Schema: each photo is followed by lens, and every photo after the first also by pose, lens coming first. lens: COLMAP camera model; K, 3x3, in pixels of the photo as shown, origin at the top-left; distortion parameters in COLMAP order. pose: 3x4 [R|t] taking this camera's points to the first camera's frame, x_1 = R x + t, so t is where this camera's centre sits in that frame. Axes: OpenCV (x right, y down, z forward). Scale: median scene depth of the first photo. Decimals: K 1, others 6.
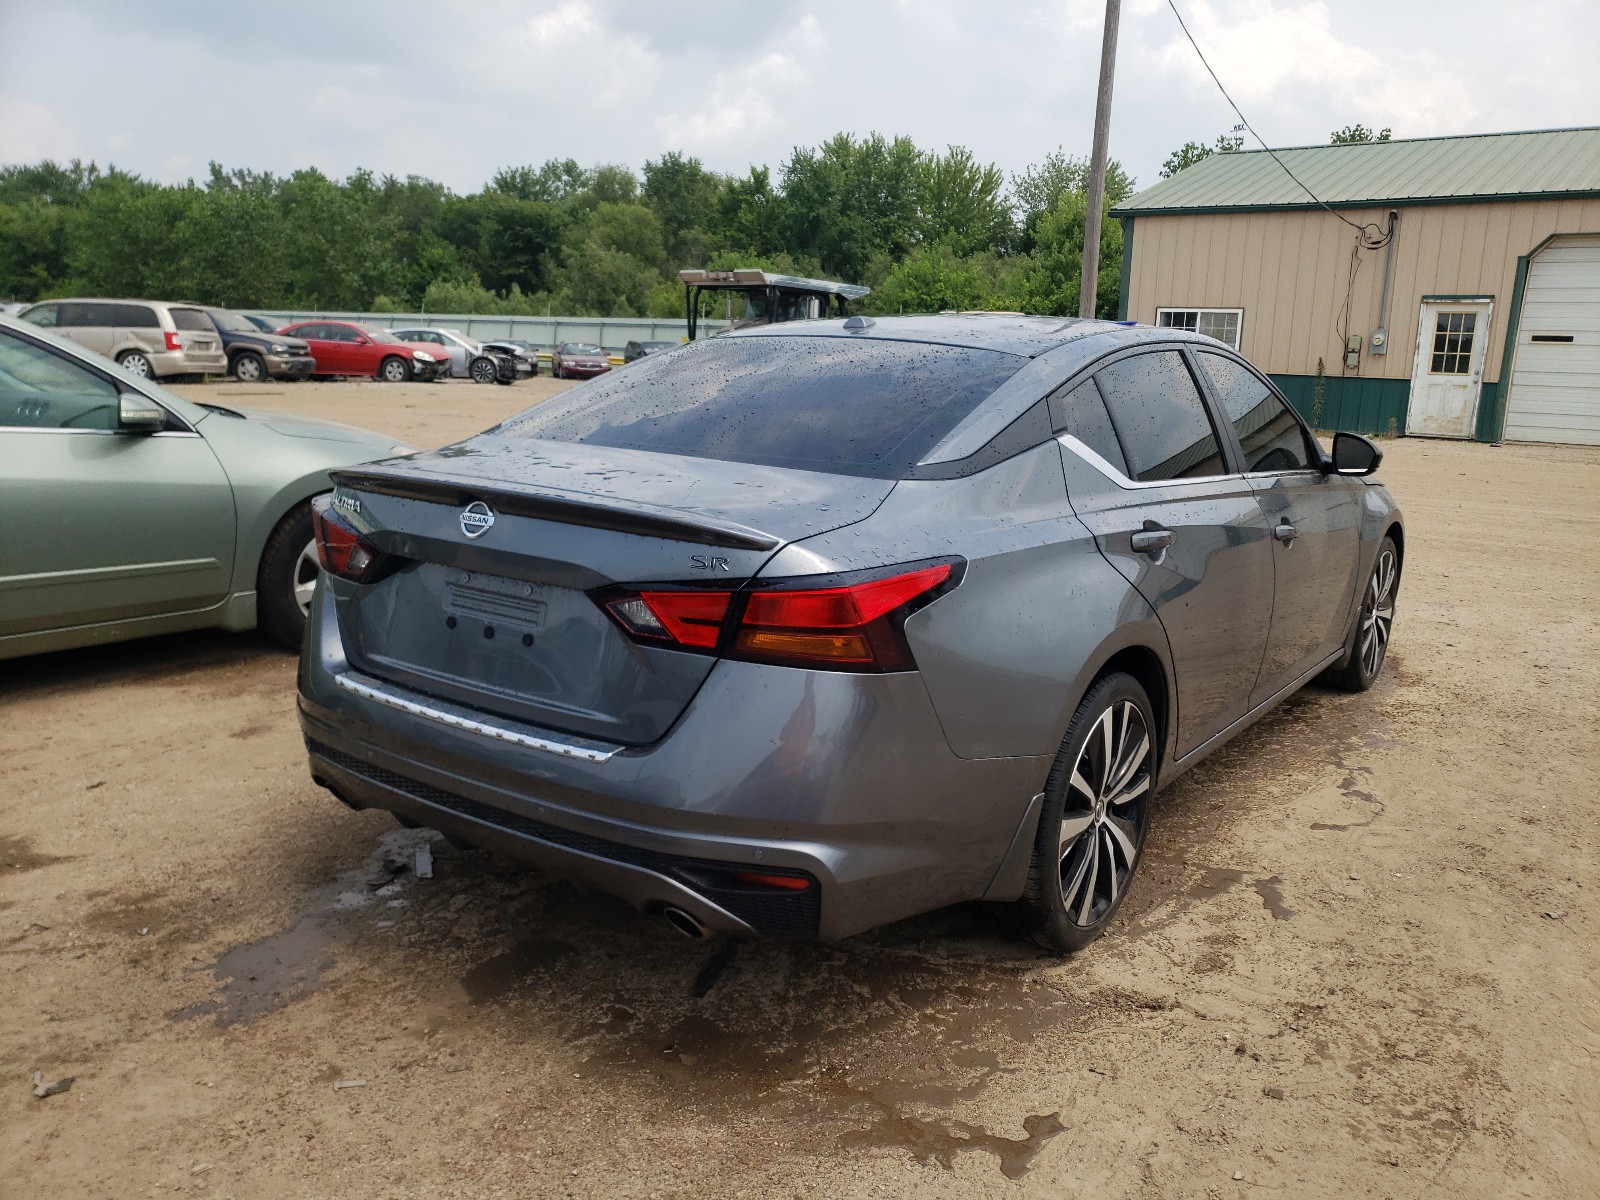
lens RADIAL K [[1294.8, 0, 804.2], [0, 1294.8, 597.3], [0, 0, 1]] dist [-0.121601, 0.137394]
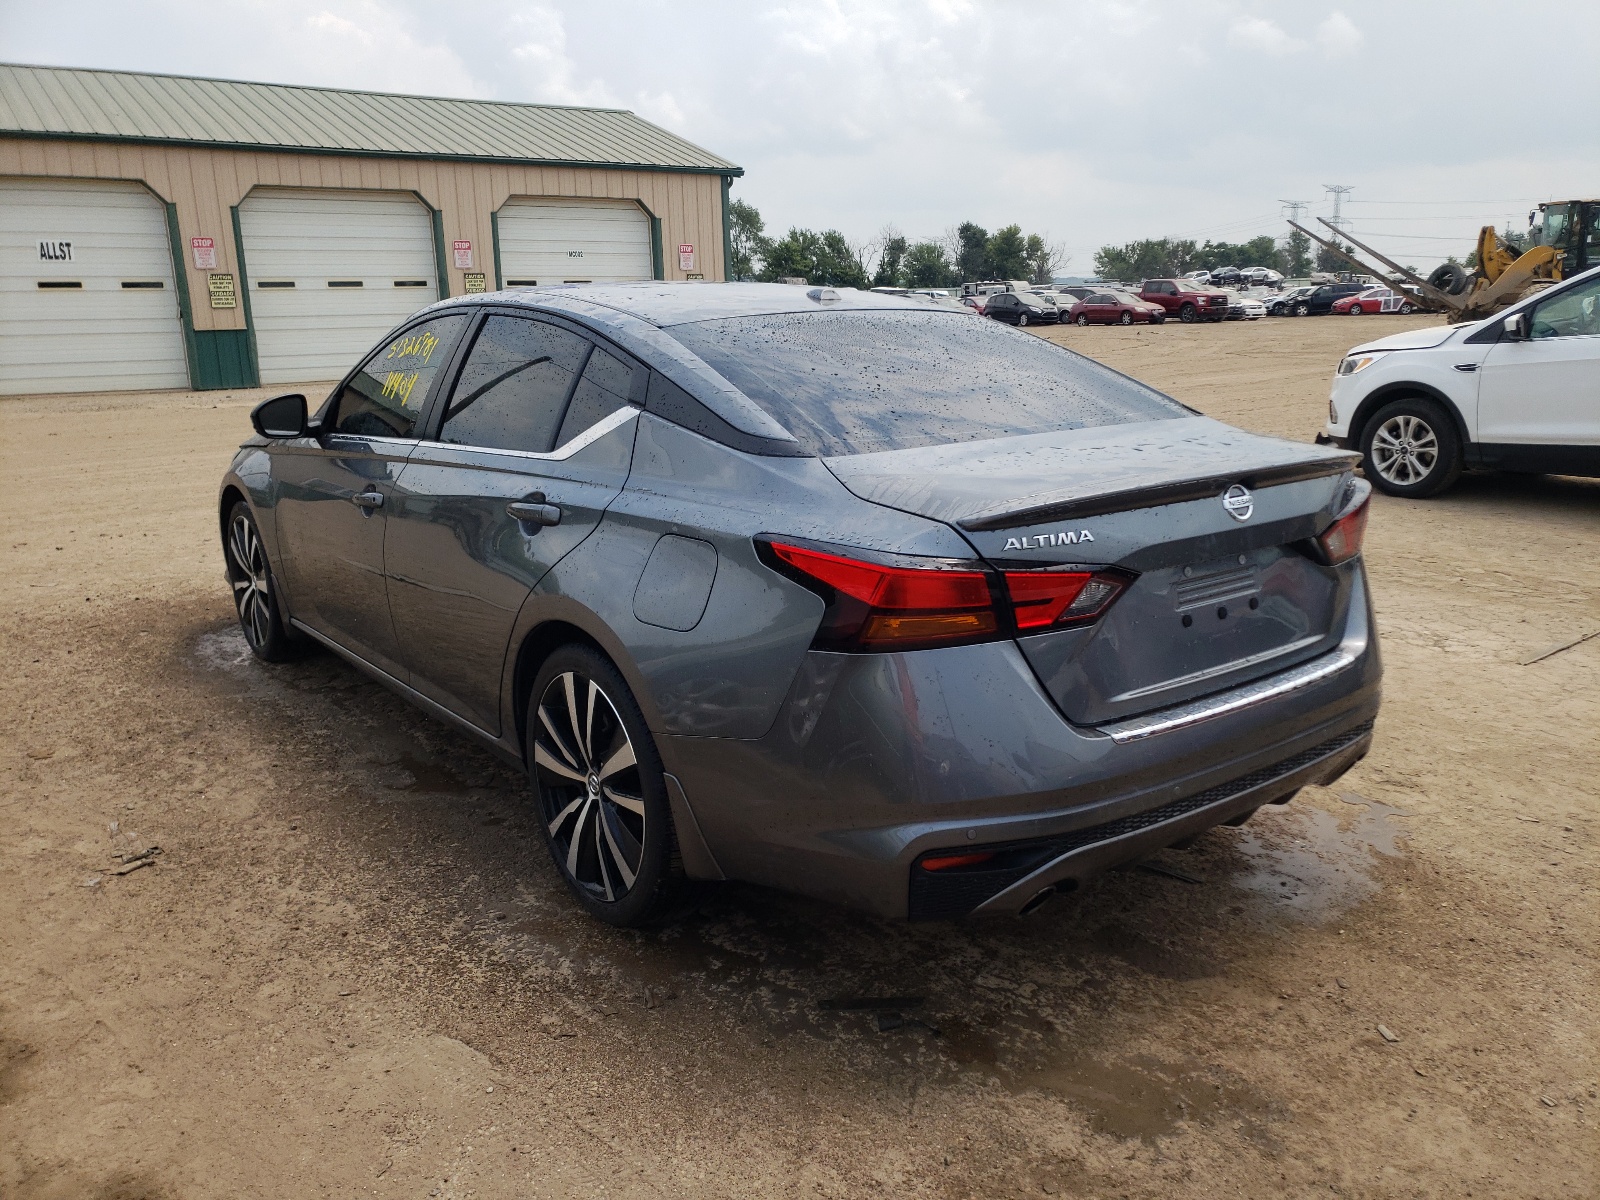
lens RADIAL K [[1294.8, 0, 804.2], [0, 1294.8, 597.3], [0, 0, 1]] dist [-0.121601, 0.137394]
pose [[0.295787, -0.253381, 0.921037, -1.187344], [0.210767, 0.957729, 0.195788, -0.234812], [-0.931712, 0.136213, 0.336688, 0.901176]]
